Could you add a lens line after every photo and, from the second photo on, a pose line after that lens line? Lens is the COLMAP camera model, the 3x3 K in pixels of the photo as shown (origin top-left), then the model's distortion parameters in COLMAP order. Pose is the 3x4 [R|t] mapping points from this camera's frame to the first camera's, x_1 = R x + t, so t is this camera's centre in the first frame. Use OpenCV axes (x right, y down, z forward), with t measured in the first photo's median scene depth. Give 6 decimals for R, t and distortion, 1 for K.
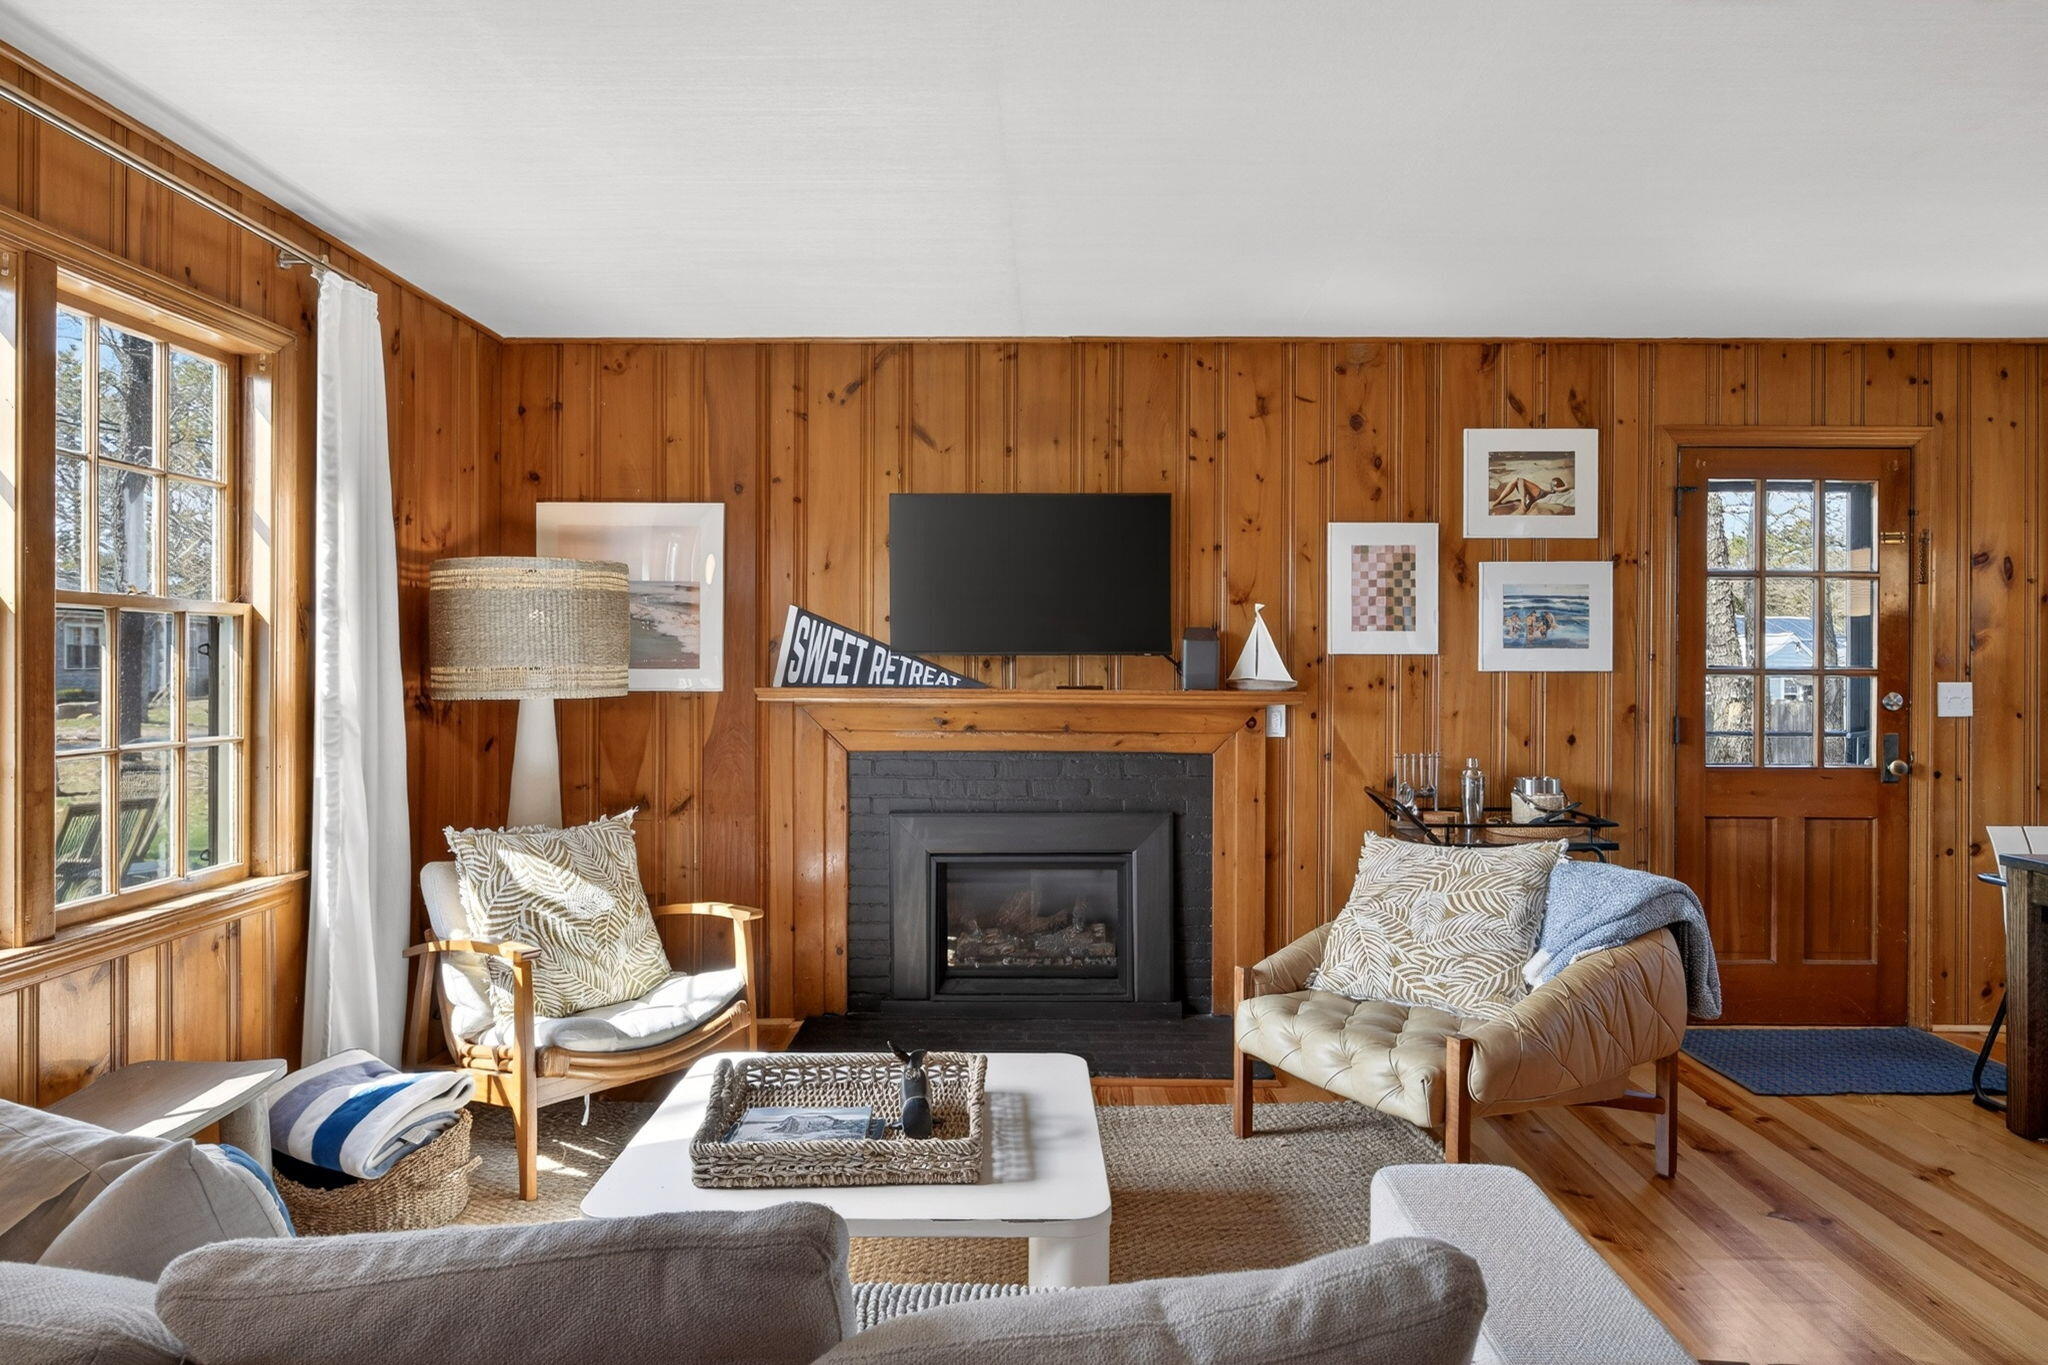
lens RADIAL K [[1283.3, 0, 1048.0], [0, 1283.3, 658.6], [0, 0, 1]] dist [-0.008148, 0.013301]
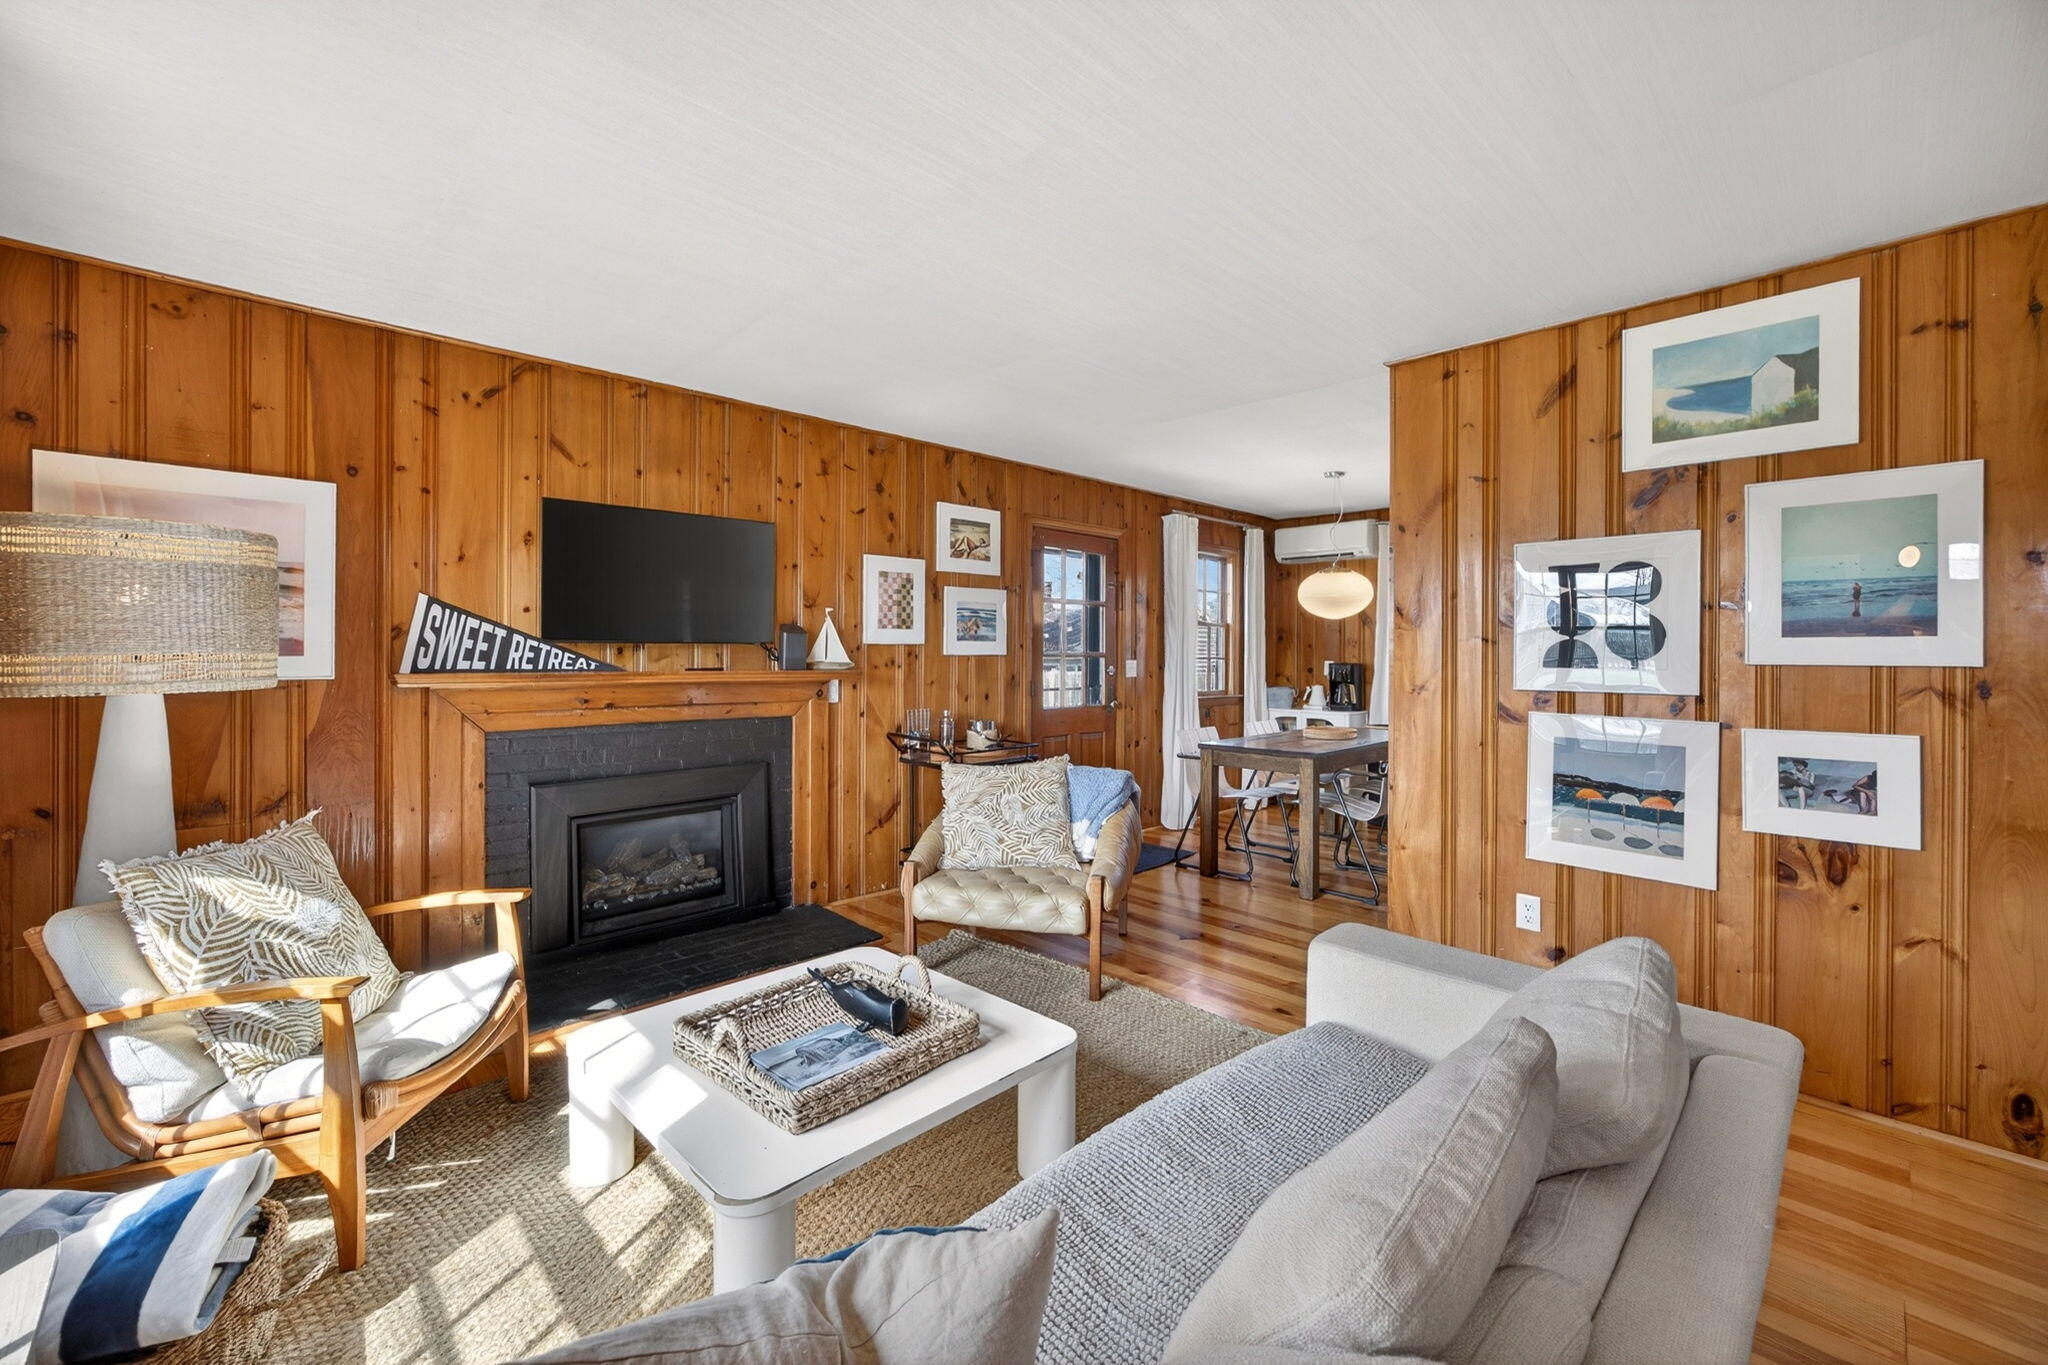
lens RADIAL K [[830.4, 0, 1006.8], [0, 830.4, 656.4], [0, 0, 1]] dist [-0.002176, 0.003980]
pose [[0.724943, -0.004507, 0.688794, -0.318386], [-0.002902, 0.999950, 0.009598, 0.001066], [-0.688802, -0.008957, 0.724894, 0.198162]]
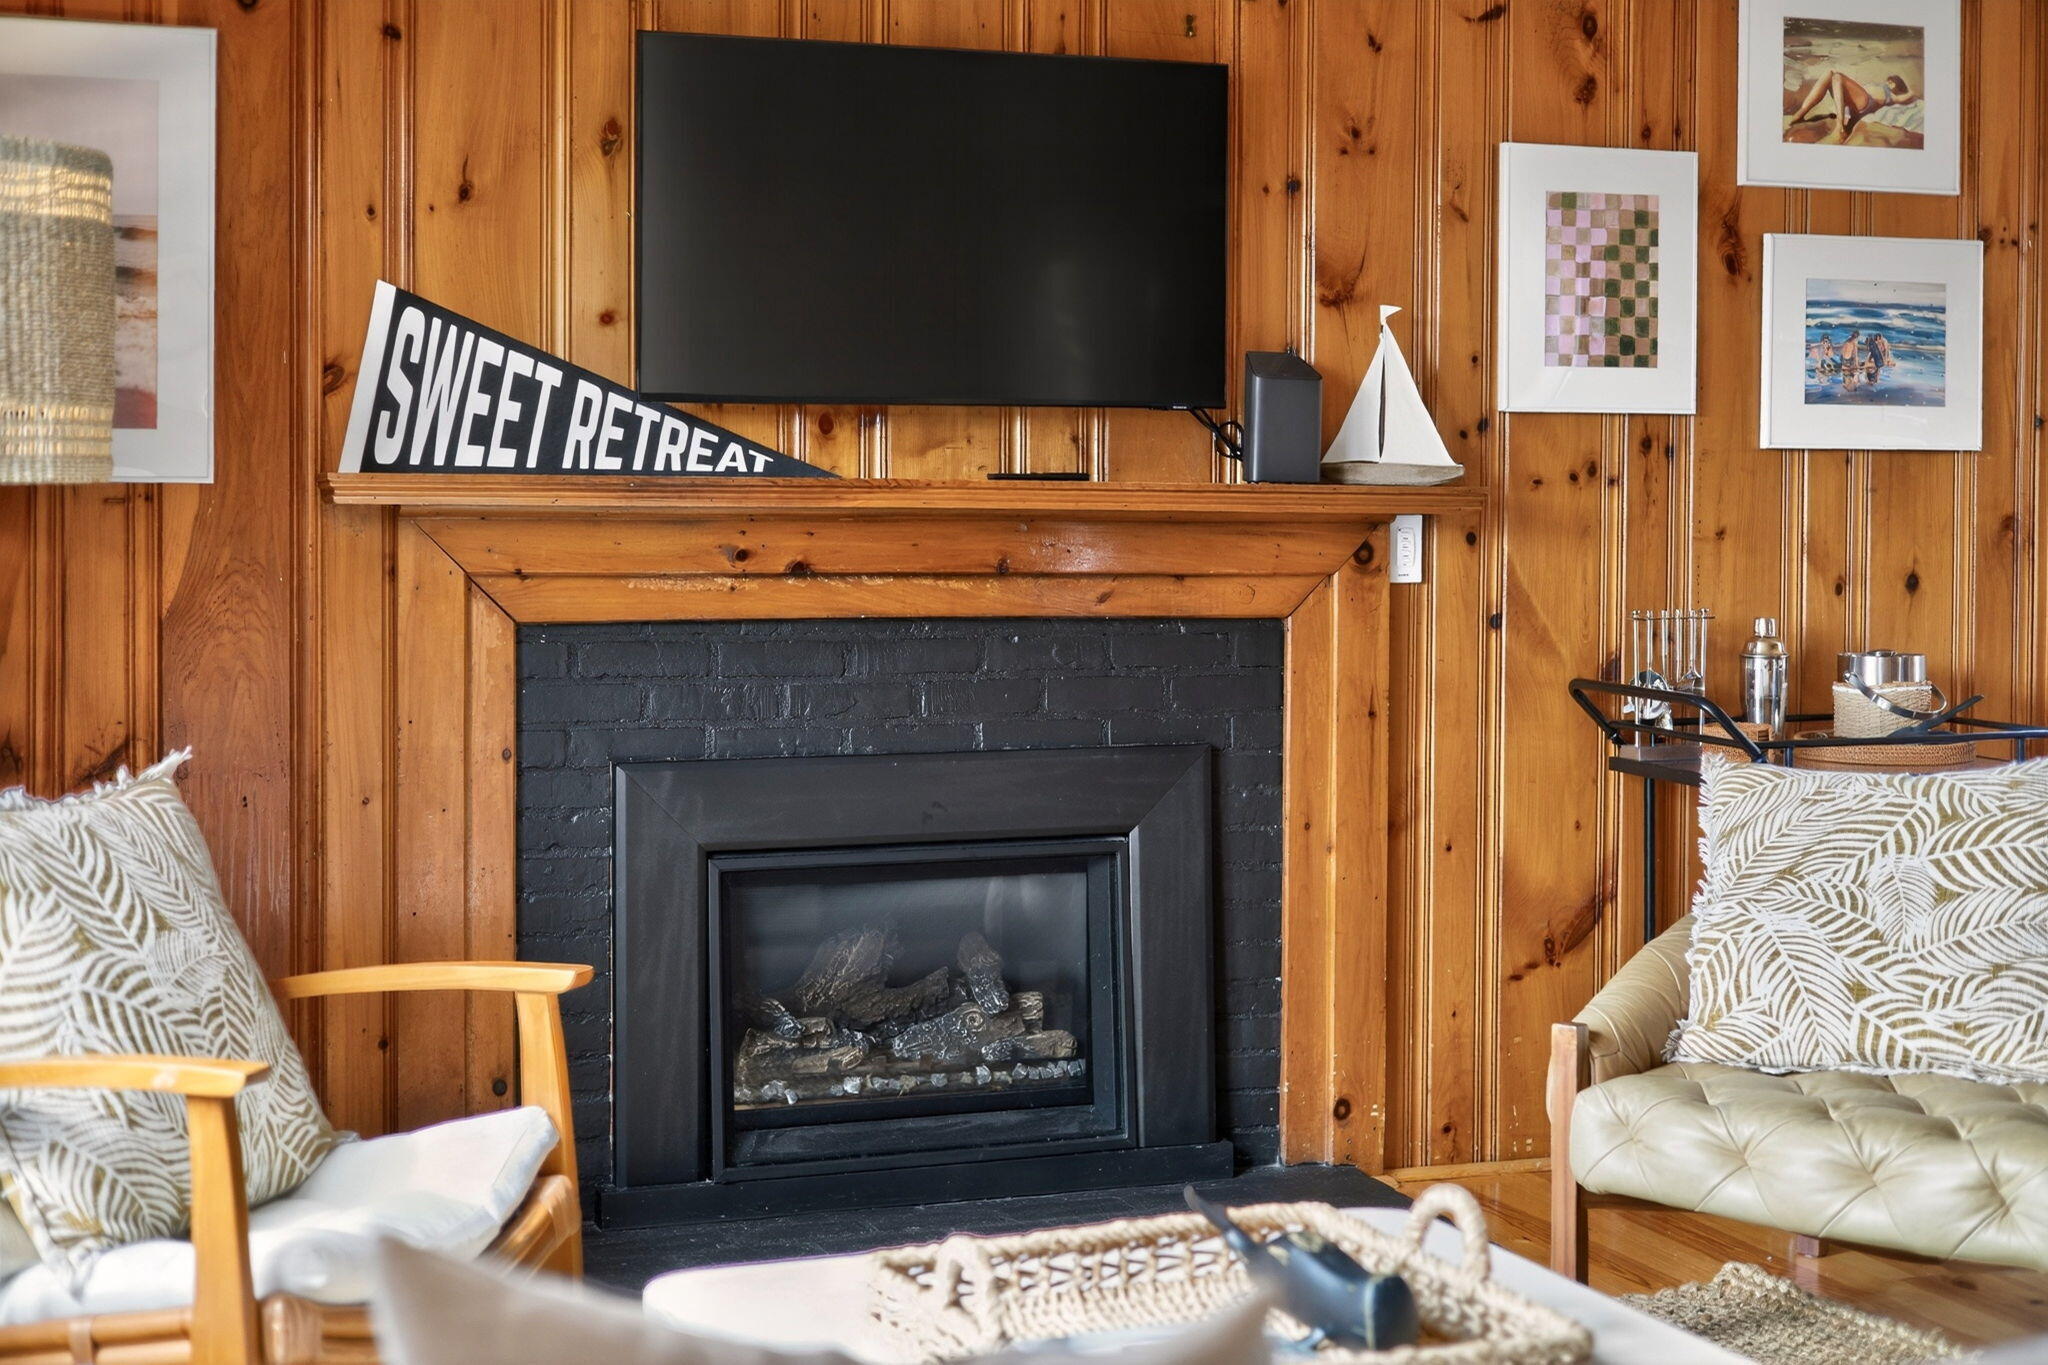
lens RADIAL K [[2908.0, 0, 1078.3], [0, 2908.0, 551.1], [0, 0, 1]] dist [0.001285, 0.000000]
pose [[0.933475, -0.005201, 0.358604, -0.331062], [-0.001946, 0.999807, 0.019566, 0.028278], [-0.358637, -0.018962, 0.933285, 0.019806]]
